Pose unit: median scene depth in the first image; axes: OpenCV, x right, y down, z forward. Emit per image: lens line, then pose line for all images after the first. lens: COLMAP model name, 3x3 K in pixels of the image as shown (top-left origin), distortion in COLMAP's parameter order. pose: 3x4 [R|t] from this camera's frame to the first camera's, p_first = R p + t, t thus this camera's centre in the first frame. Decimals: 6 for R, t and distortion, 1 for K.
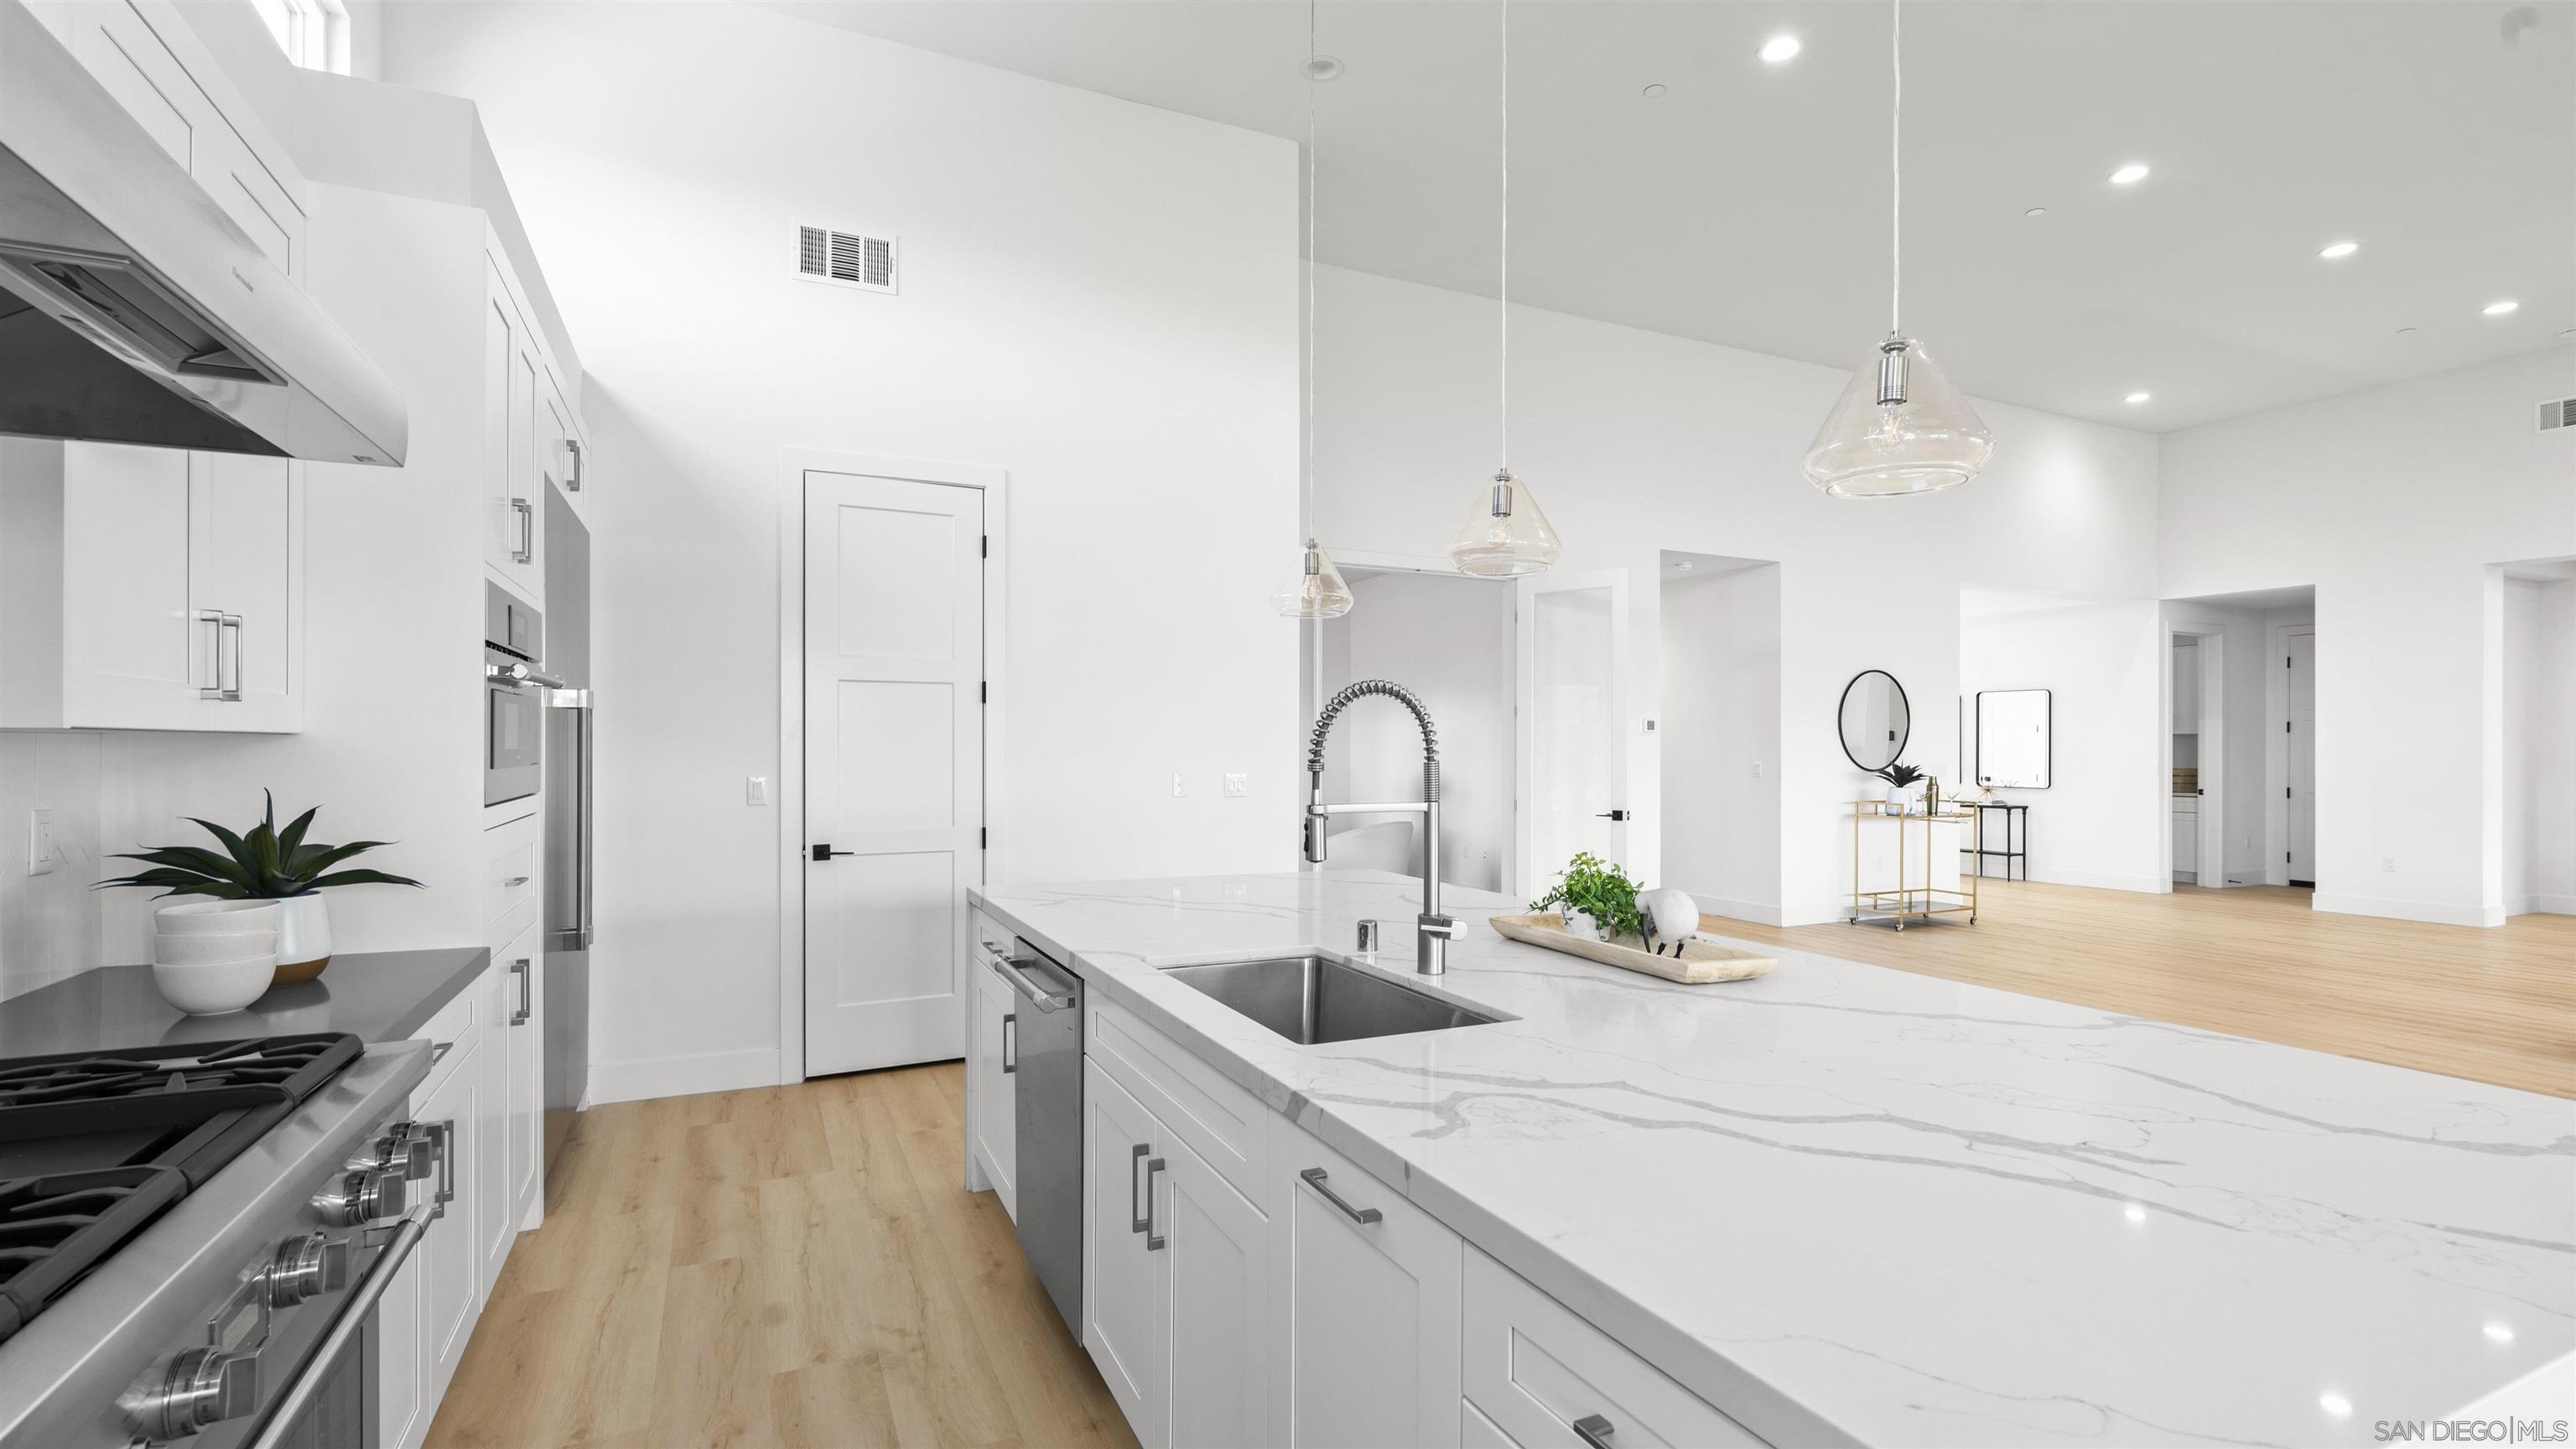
lens RADIAL K [[1154.5, 0, 1289.3], [0, 1154.5, 742.6], [0, 0, 1]] dist [0.001153, 0.000290]
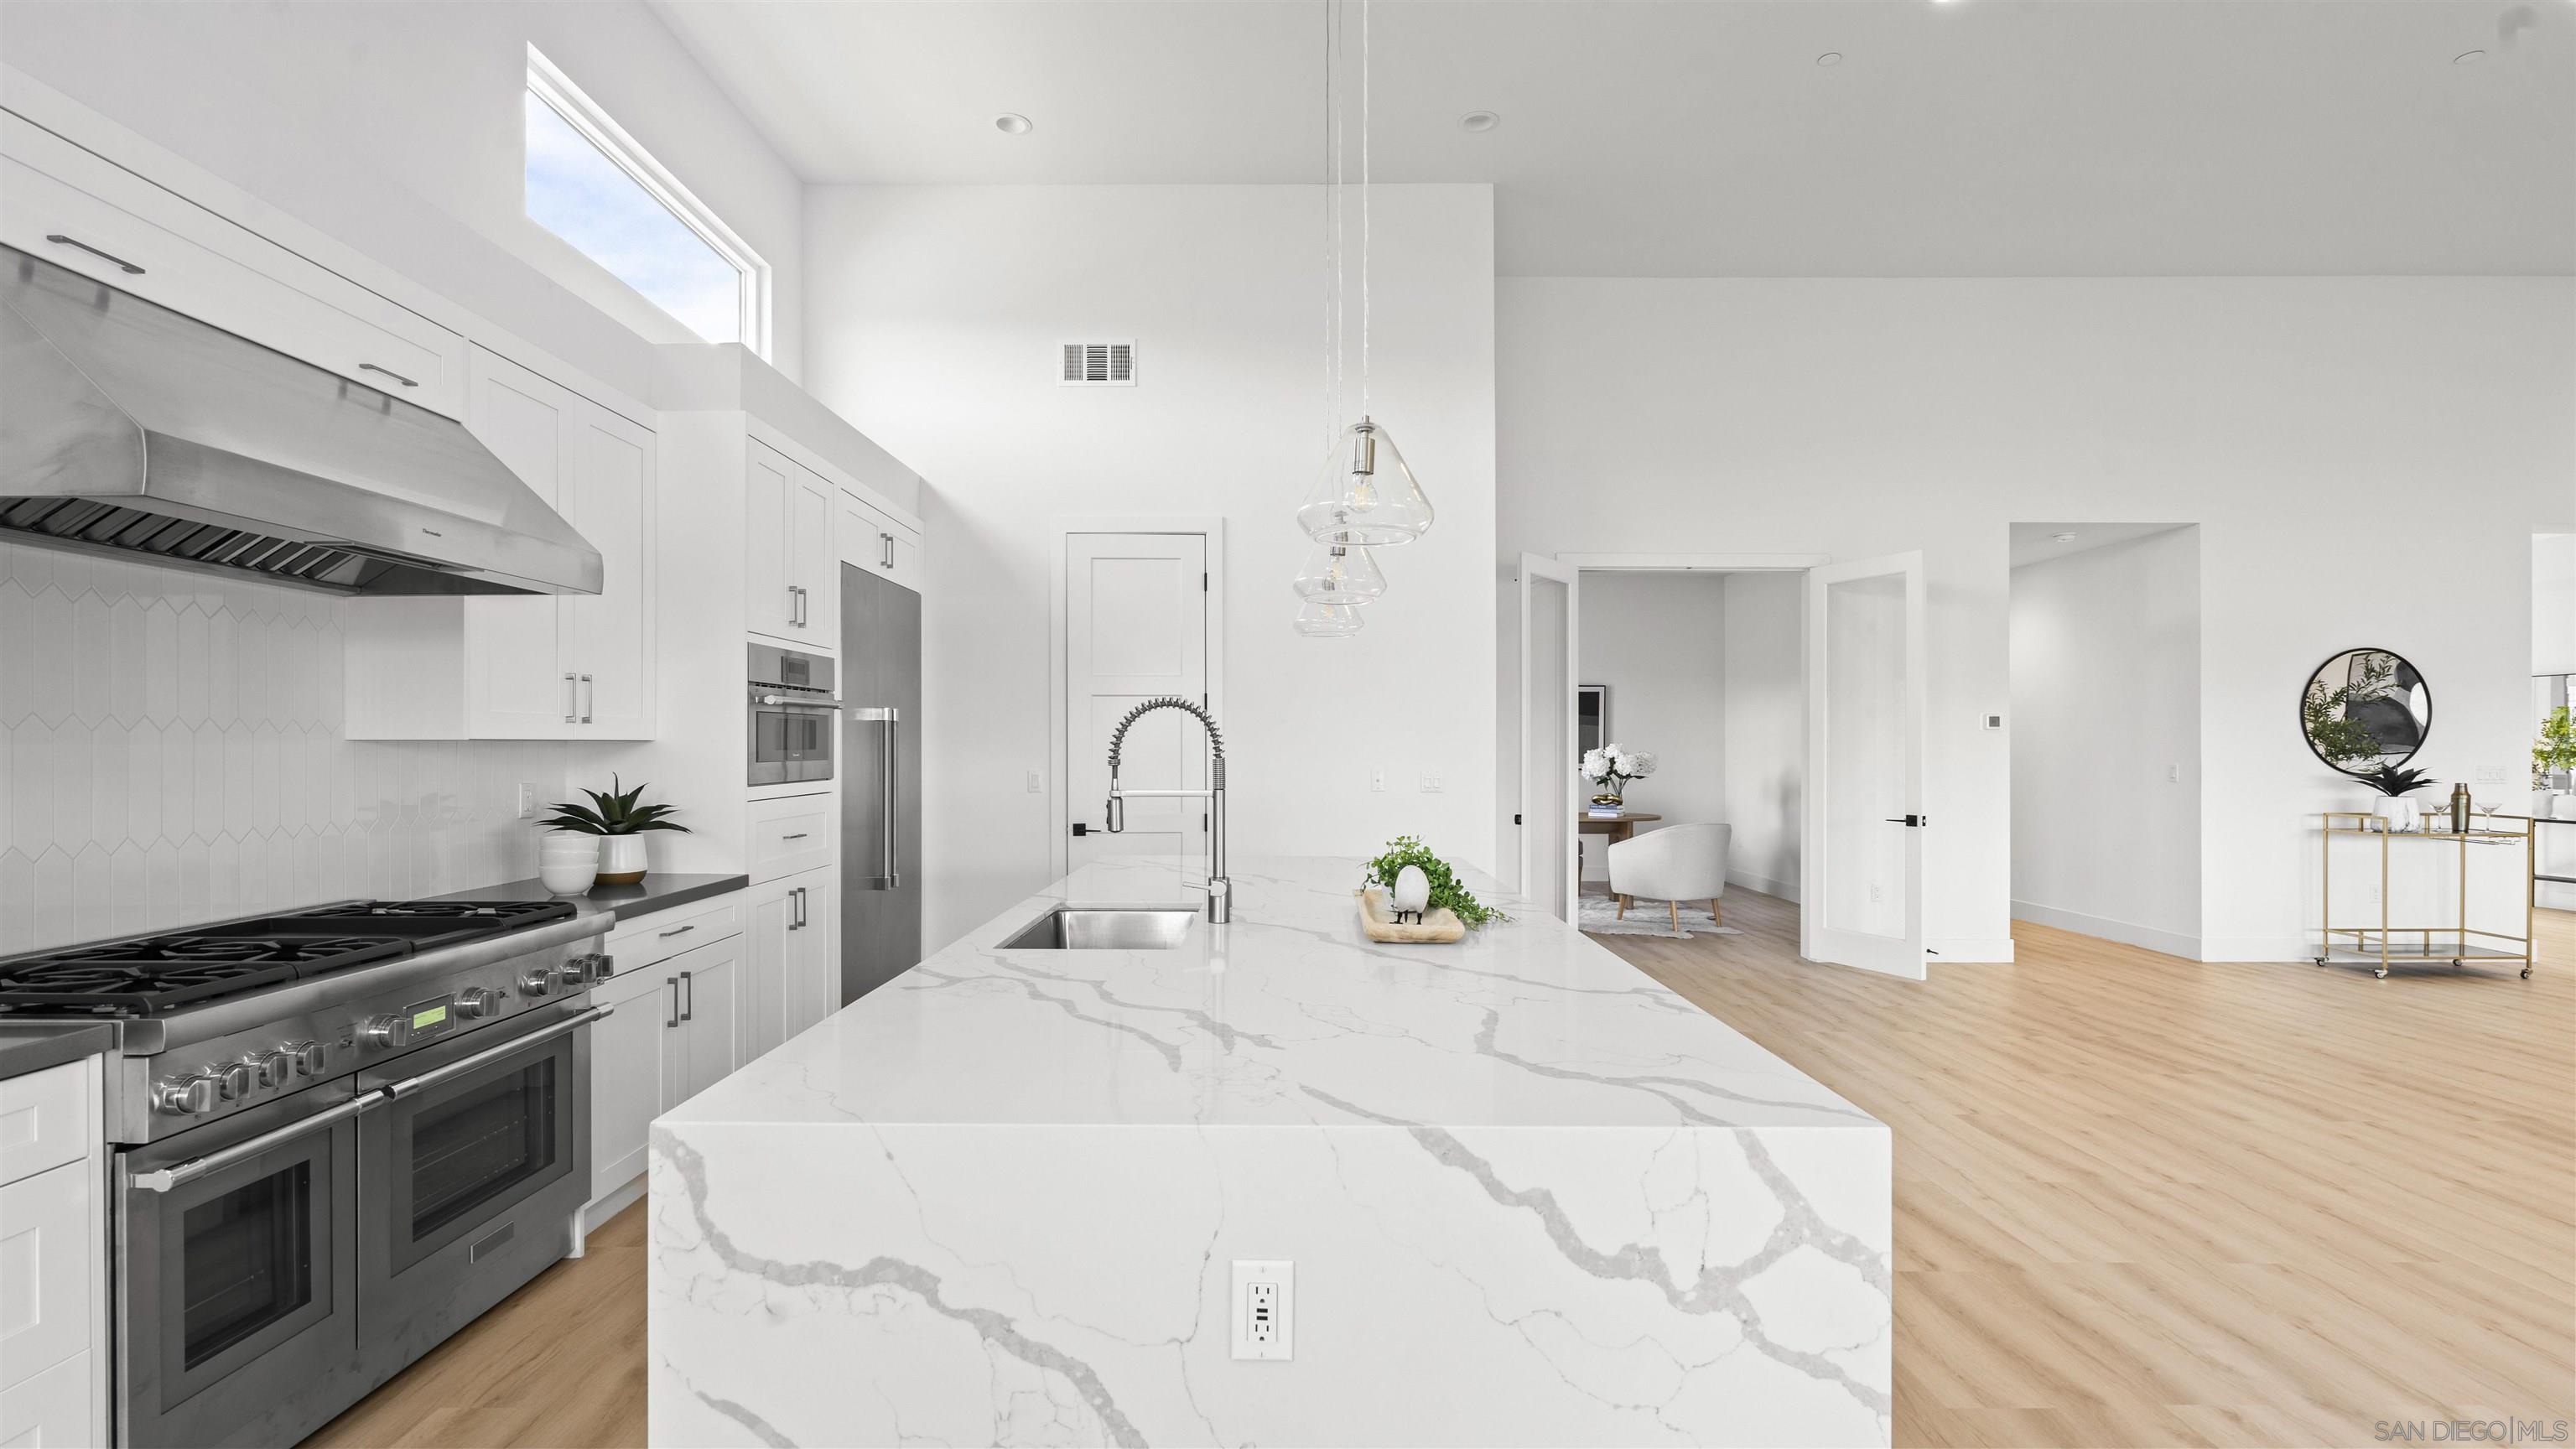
lens RADIAL K [[1154.5, 0, 1289.3], [0, 1154.5, 742.6], [0, 0, 1]] dist [0.001153, 0.000290]
pose [[0.904860, -0.003562, -0.425695, 0.316456], [0.003569, 0.999993, -0.000780, -0.000050], [0.425695, -0.000814, 0.904866, -0.056265]]
